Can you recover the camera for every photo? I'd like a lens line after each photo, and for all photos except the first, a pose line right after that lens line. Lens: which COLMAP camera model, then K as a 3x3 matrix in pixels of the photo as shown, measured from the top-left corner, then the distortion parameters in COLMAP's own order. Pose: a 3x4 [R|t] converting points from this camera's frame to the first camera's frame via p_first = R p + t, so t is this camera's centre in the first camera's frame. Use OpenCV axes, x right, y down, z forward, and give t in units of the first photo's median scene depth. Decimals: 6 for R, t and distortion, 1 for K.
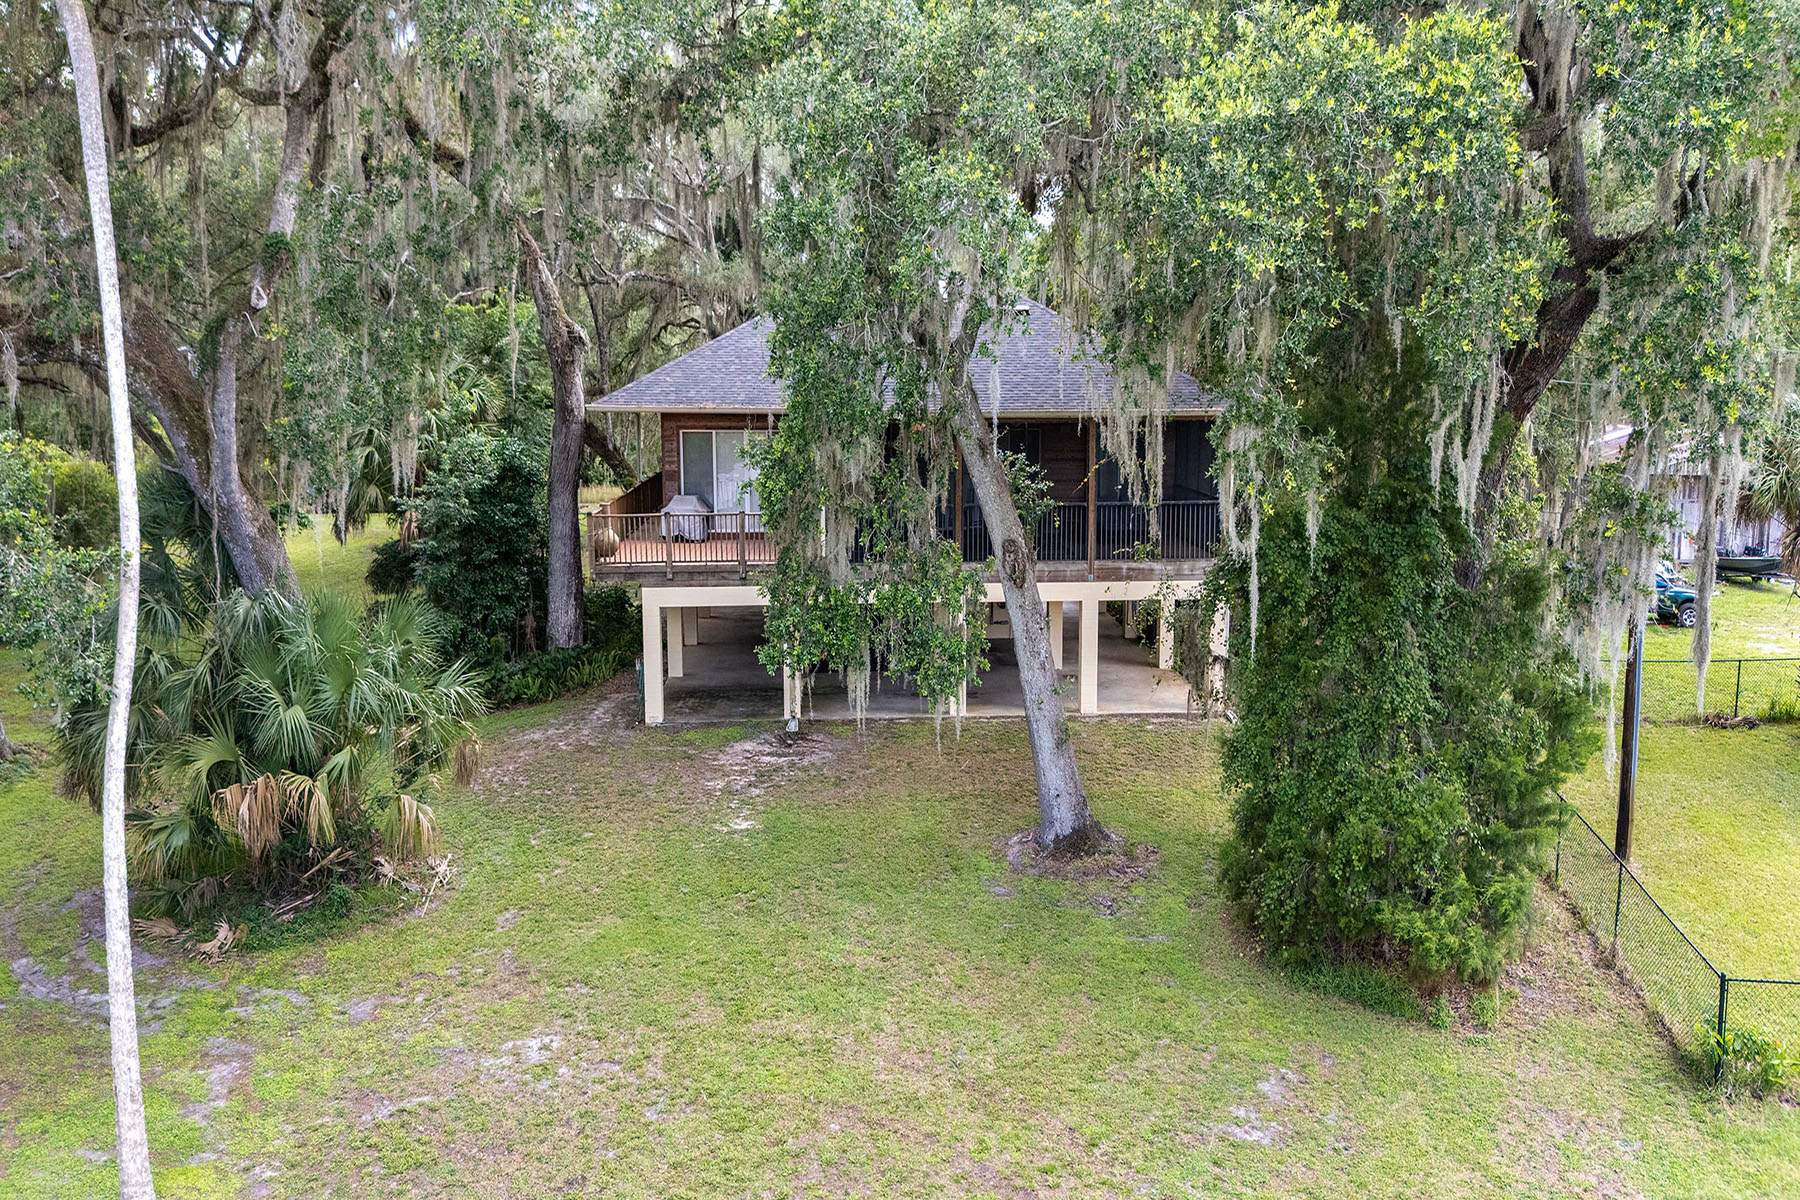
lens RADIAL K [[1281.1, 0, 900.8], [0, 1281.1, 538.3], [0, 0, 1]] dist [0.060217, -0.108893]
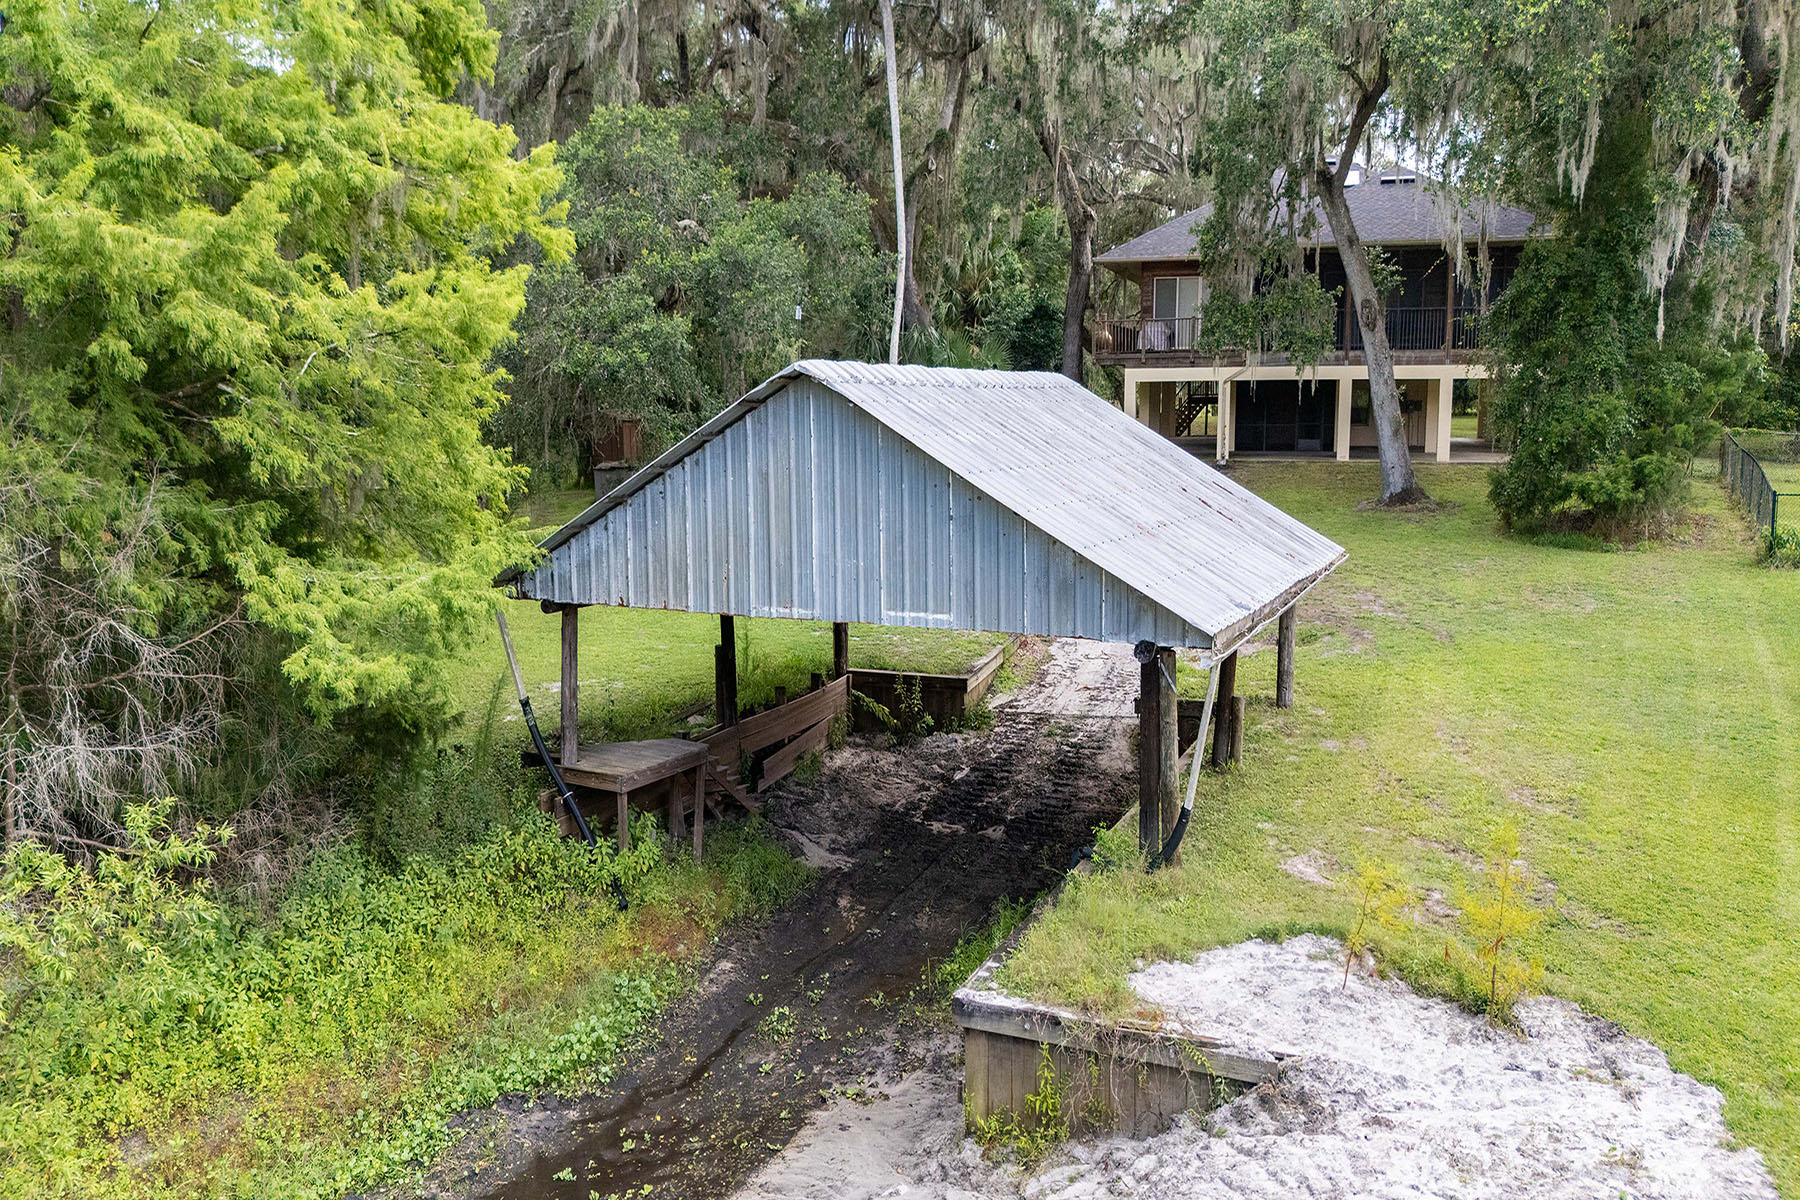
lens RADIAL K [[1281.1, 0, 900.8], [0, 1281.1, 538.3], [0, 0, 1]] dist [0.060217, -0.108893]
pose [[0.935199, 0.042013, -0.351622, 0.096113], [-0.042033, 0.999087, 0.007582, 0.242876], [0.351620, 0.007689, 0.936111, -0.532867]]
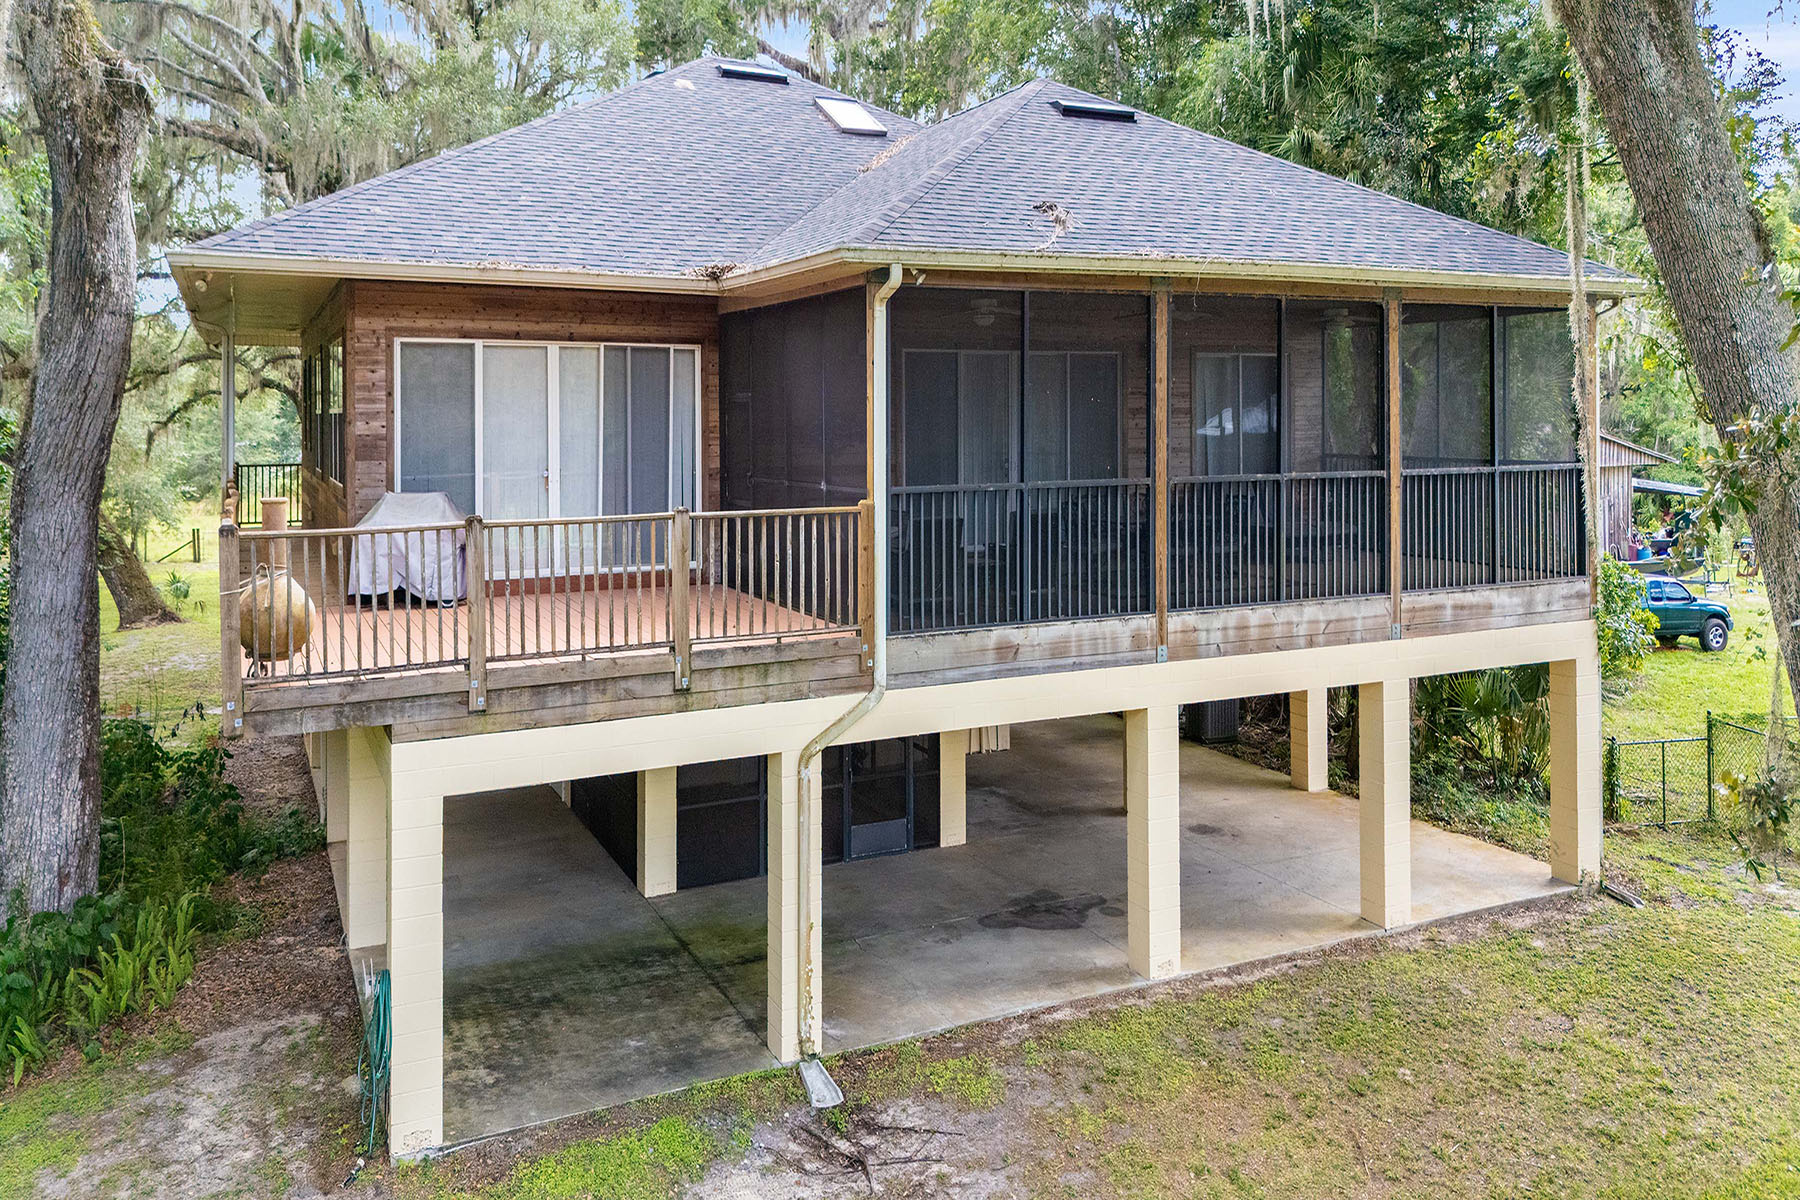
lens RADIAL K [[1333.6, 0, 899.9], [0, 1333.6, 402.1], [0, 0, 1]] dist [0.005908, 0.000162]
pose [[0.921423, 0.003908, 0.388542, -0.217844], [0.050278, 0.990344, -0.129196, 0.001647], [-0.385295, 0.138579, 0.912329, 0.623028]]
